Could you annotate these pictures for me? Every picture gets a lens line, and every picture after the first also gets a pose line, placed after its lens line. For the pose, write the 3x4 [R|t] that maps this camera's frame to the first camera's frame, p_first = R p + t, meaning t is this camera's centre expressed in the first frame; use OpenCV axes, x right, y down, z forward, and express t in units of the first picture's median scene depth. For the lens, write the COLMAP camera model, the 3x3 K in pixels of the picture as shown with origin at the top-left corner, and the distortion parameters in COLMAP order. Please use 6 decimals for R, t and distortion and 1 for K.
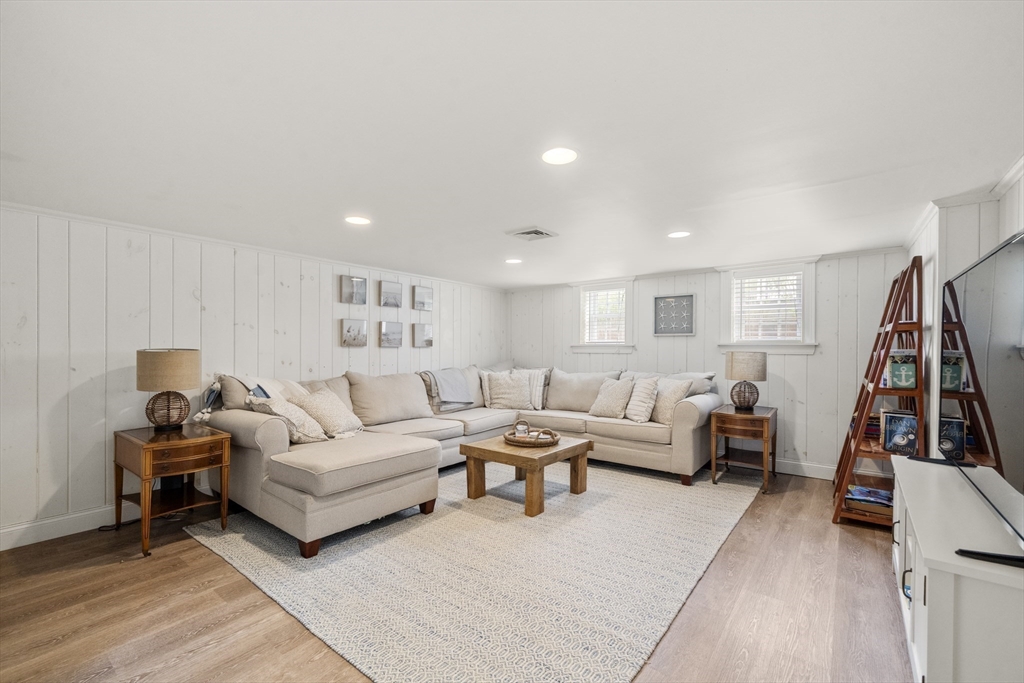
lens RADIAL K [[433.9, 0, 511.6], [0, 433.9, 351.0], [0, 0, 1]] dist [-0.000821, 0.000010]
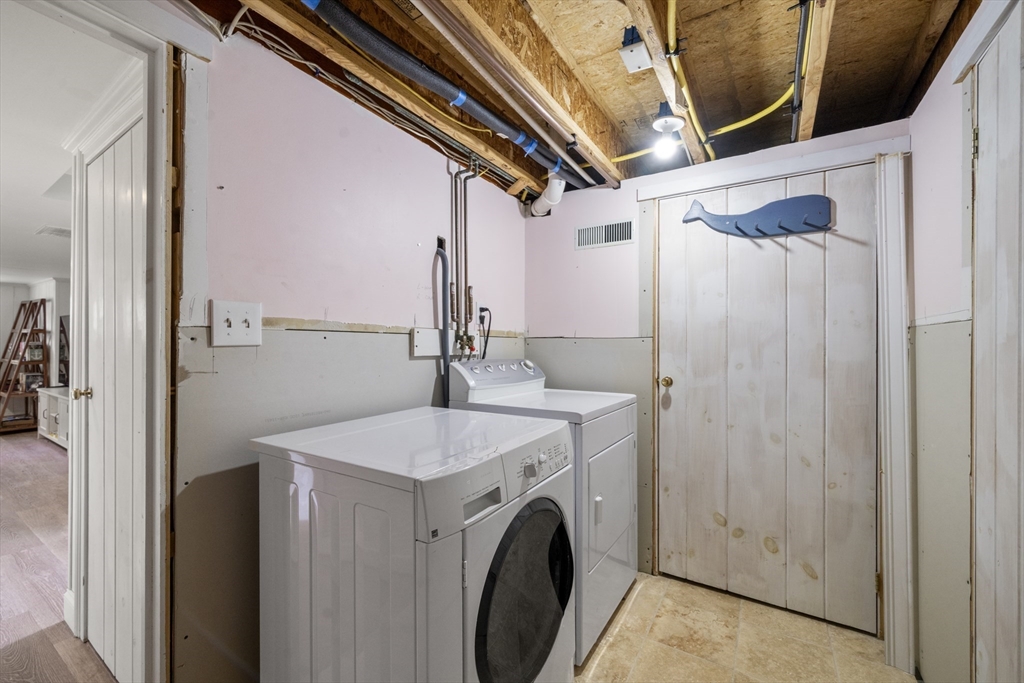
lens RADIAL K [[407.0, 0, 505.9], [0, 407.0, 344.0], [0, 0, 1]] dist [0.000740, 0.000065]
pose [[-0.089460, -0.007094, 0.995965, -1.250768], [0.007823, 0.999939, 0.007825, 0.007981], [-0.995960, 0.008491, -0.089399, -1.075542]]
